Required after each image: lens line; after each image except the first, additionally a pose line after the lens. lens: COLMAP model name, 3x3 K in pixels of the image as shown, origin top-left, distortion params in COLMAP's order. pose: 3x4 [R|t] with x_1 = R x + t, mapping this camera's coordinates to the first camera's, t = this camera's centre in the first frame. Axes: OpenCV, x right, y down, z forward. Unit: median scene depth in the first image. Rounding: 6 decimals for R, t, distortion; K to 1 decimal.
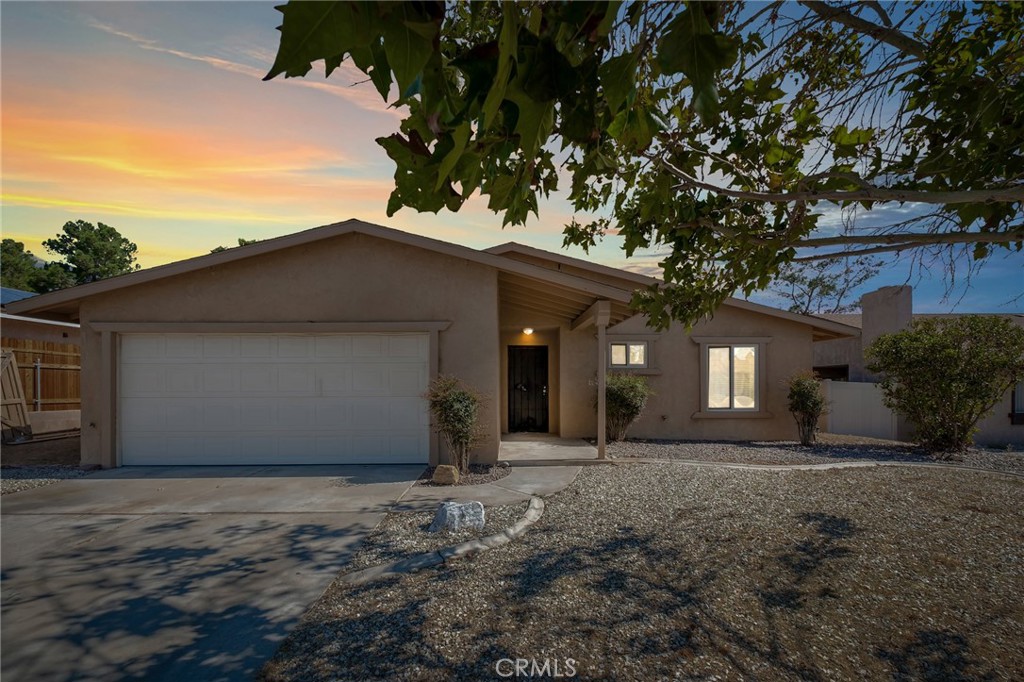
lens RADIAL K [[452.0, 0, 512.5], [0, 452.0, 346.1], [0, 0, 1]] dist [-0.002923, -0.000335]
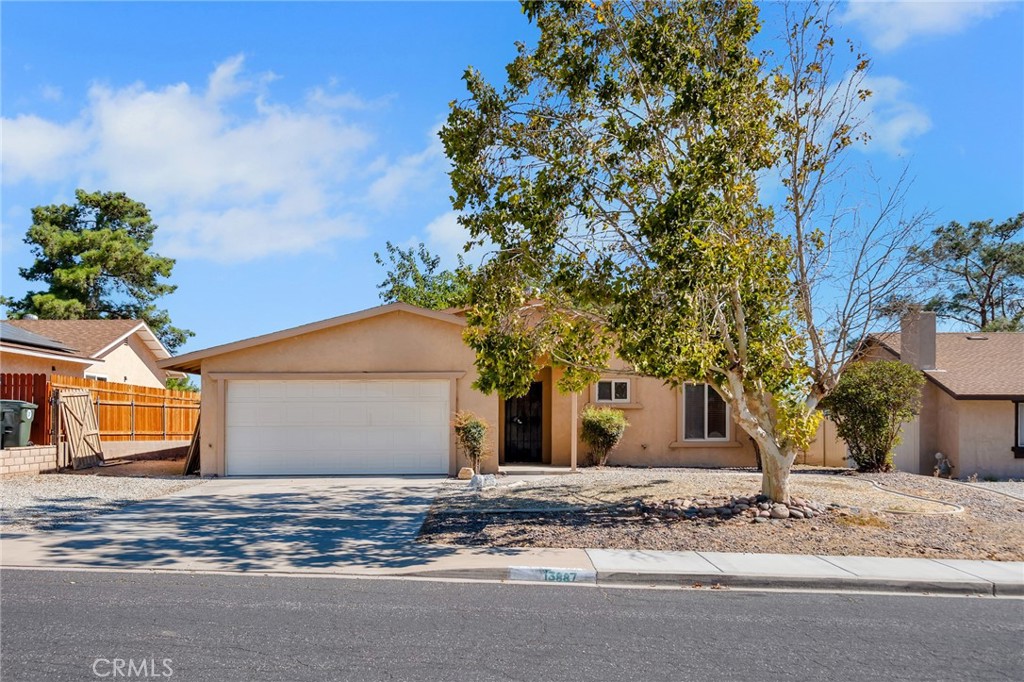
lens RADIAL K [[993.3, 0, 511.2], [0, 993.3, 340.4], [0, 0, 1]] dist [0.037294, 0.000000]
pose [[0.999980, -0.001049, 0.006209, -0.010617], [0.001023, 0.999991, 0.004199, -0.130928], [-0.006214, -0.004192, 0.999972, -1.657128]]
